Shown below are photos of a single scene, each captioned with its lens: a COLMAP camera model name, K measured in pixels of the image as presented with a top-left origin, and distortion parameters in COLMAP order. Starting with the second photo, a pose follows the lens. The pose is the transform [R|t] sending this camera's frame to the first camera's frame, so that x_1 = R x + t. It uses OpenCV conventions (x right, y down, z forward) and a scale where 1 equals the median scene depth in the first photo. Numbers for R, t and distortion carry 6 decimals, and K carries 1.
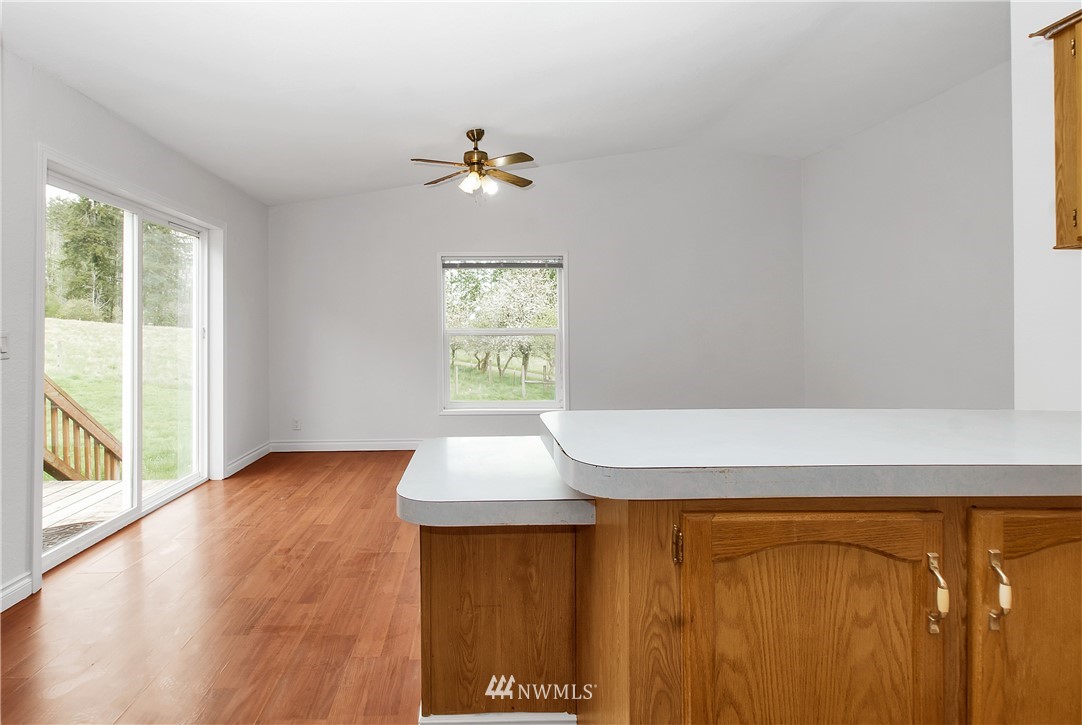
lens RADIAL K [[556.9, 0, 482.6], [0, 556.9, 320.8], [0, 0, 1]] dist [-0.003699, -0.000493]
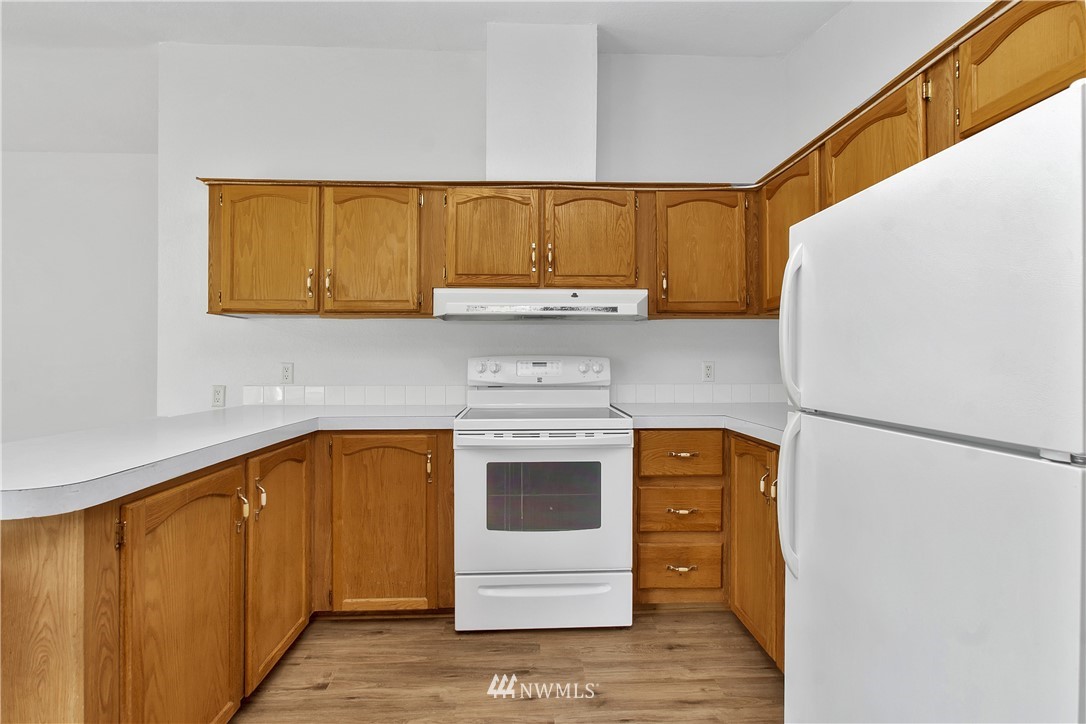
lens RADIAL K [[512.7, 0, 544.3], [0, 512.7, 357.9], [0, 0, 1]] dist [-0.026909, 0.018787]
pose [[-0.030462, 0.002685, 0.999532, -0.594455], [-0.005010, 0.999983, -0.002839, 0.001976], [-0.999523, -0.005094, -0.030449, 0.050782]]
